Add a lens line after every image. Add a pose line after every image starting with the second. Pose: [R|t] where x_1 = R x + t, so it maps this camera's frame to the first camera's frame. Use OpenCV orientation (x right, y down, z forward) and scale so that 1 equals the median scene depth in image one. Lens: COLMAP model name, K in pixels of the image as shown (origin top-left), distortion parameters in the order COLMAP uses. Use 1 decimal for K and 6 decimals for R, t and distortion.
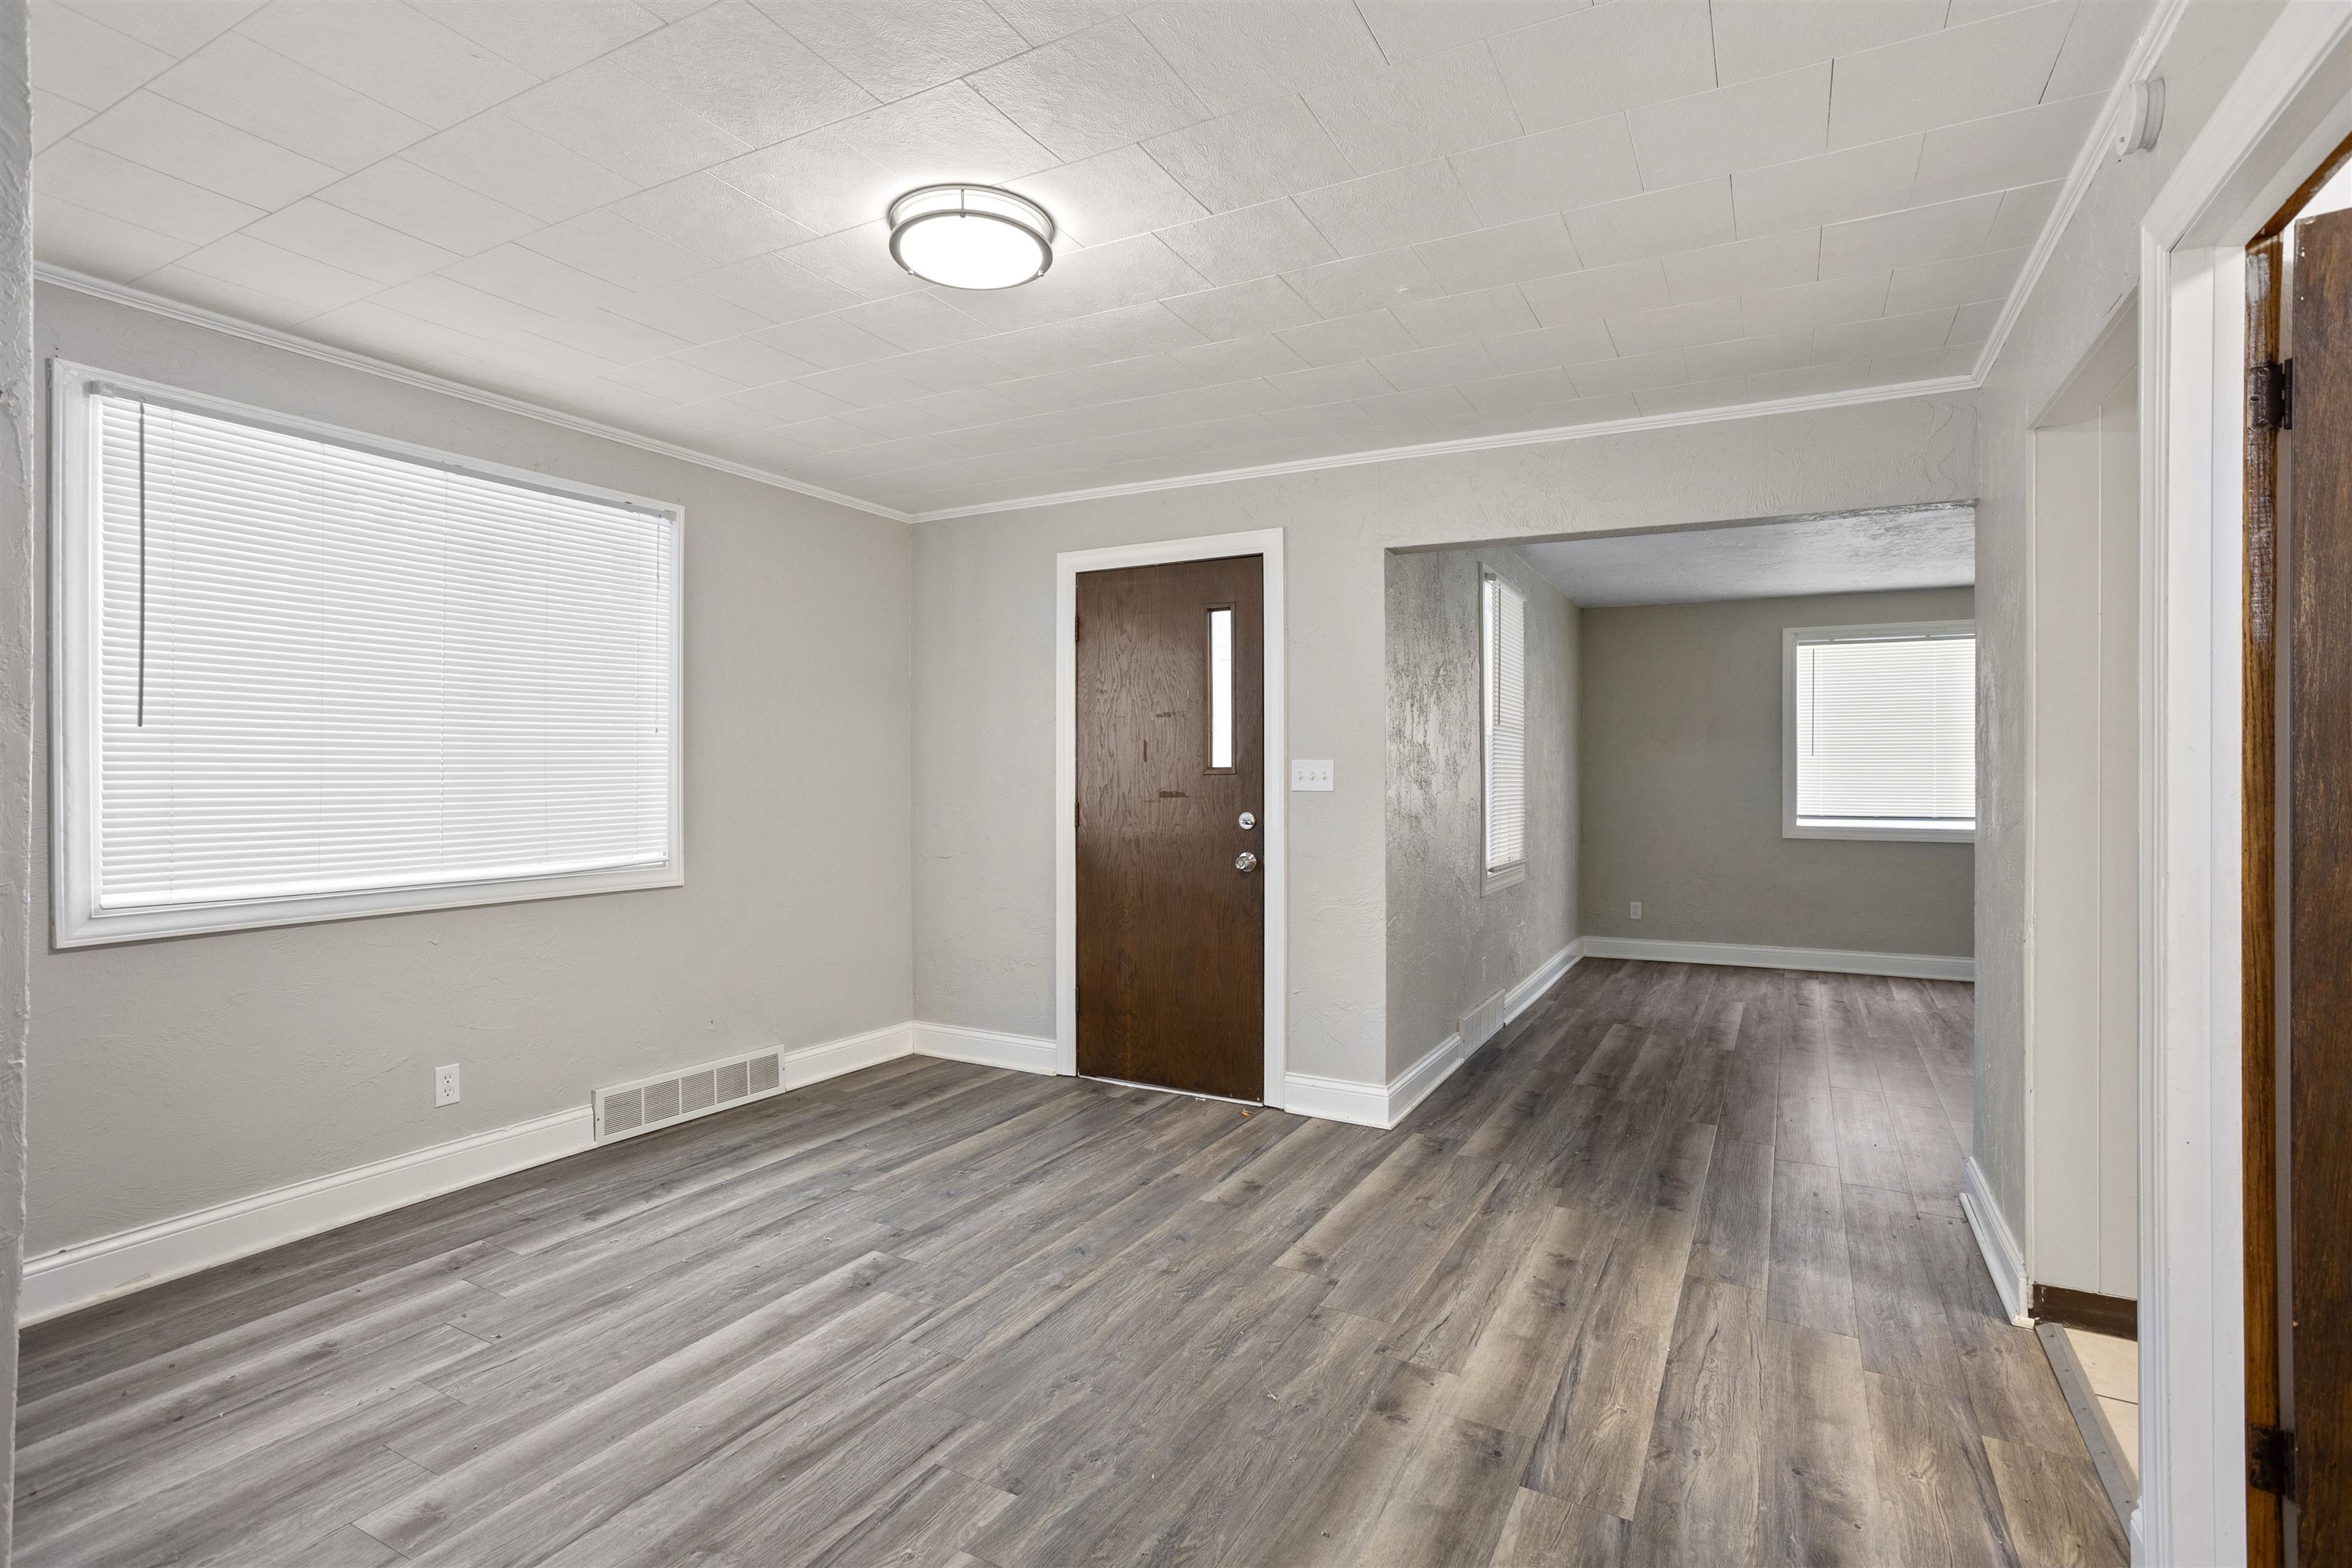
lens RADIAL K [[1132.8, 0, 1178.3], [0, 1132.8, 783.9], [0, 0, 1]] dist [0.001289, 0.001282]
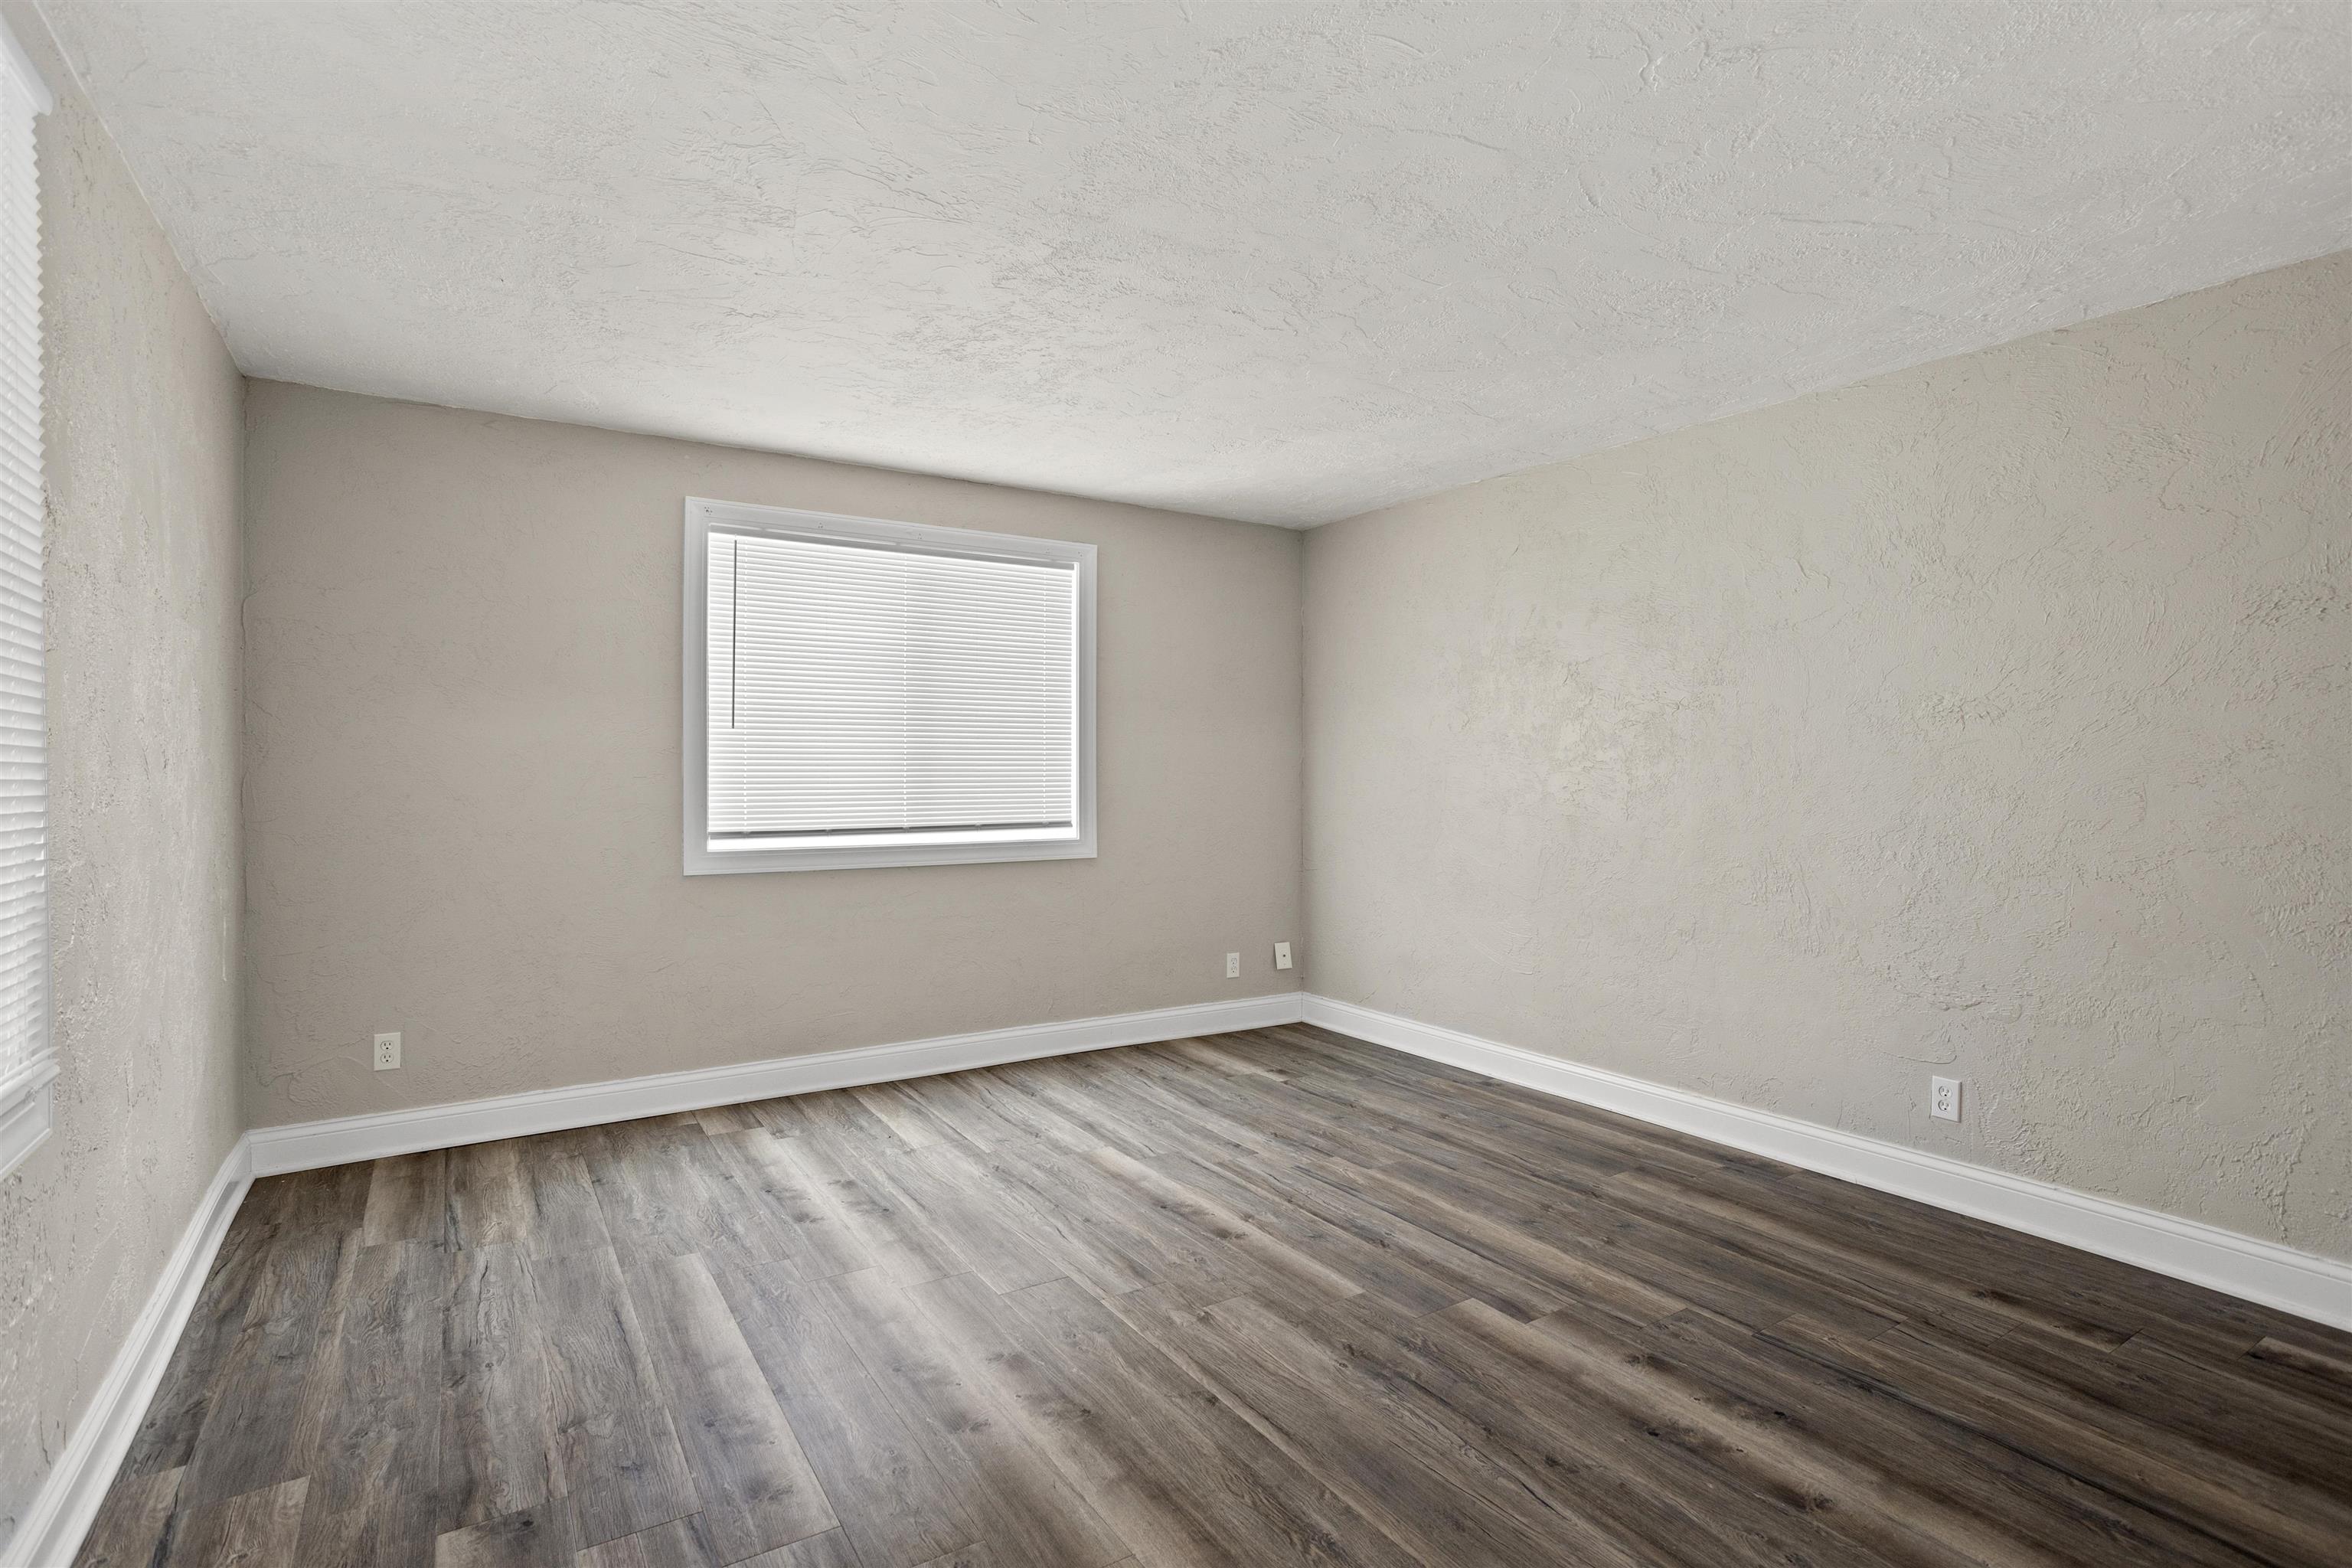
lens RADIAL K [[1132.8, 0, 1179.4], [0, 1132.8, 794.6], [0, 0, 1]] dist [0.001289, 0.001282]
pose [[0.490995, -0.021866, 0.870888, 0.169772], [0.001121, 0.999700, 0.024468, -0.004979], [-0.871161, -0.011037, 0.490873, 0.520608]]
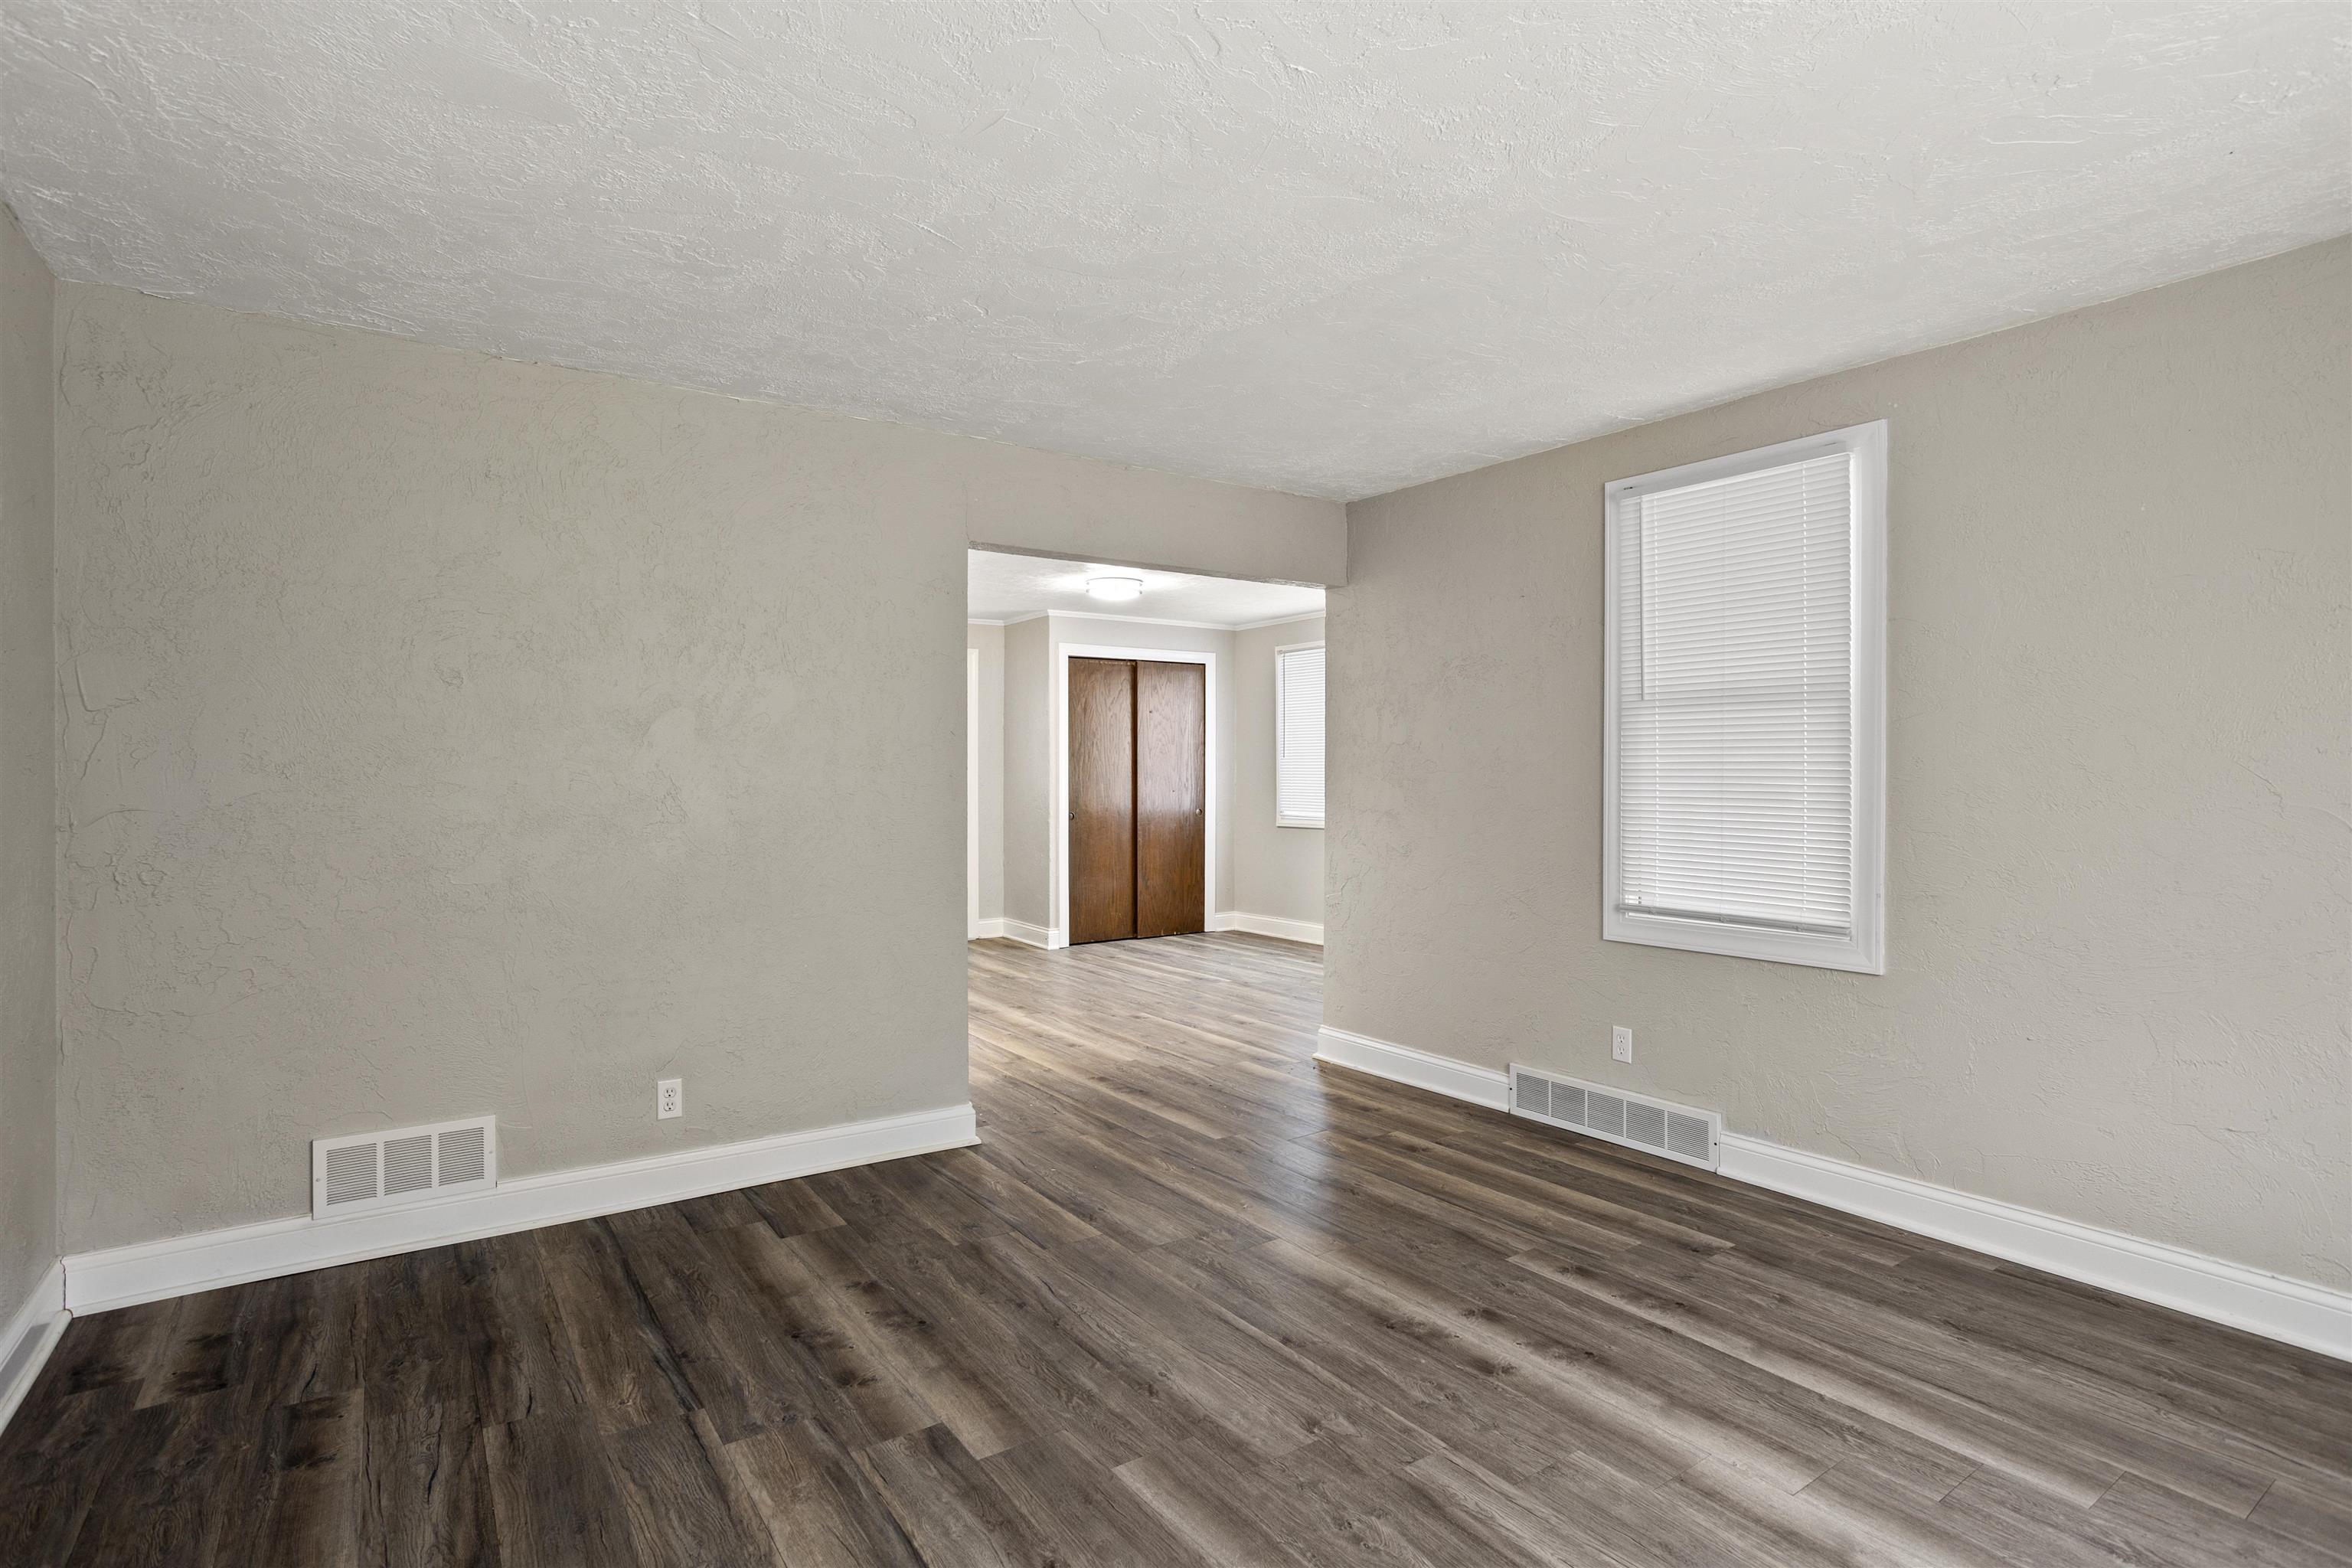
lens RADIAL K [[1132.8, 0, 1177.8], [0, 1132.8, 779.9], [0, 0, 1]] dist [0.001289, 0.001282]
pose [[-0.458524, 0.003591, -0.888675, 0.297492], [-0.003952, 0.999974, 0.006080, -0.005391], [0.888673, 0.006300, -0.458498, 0.578910]]
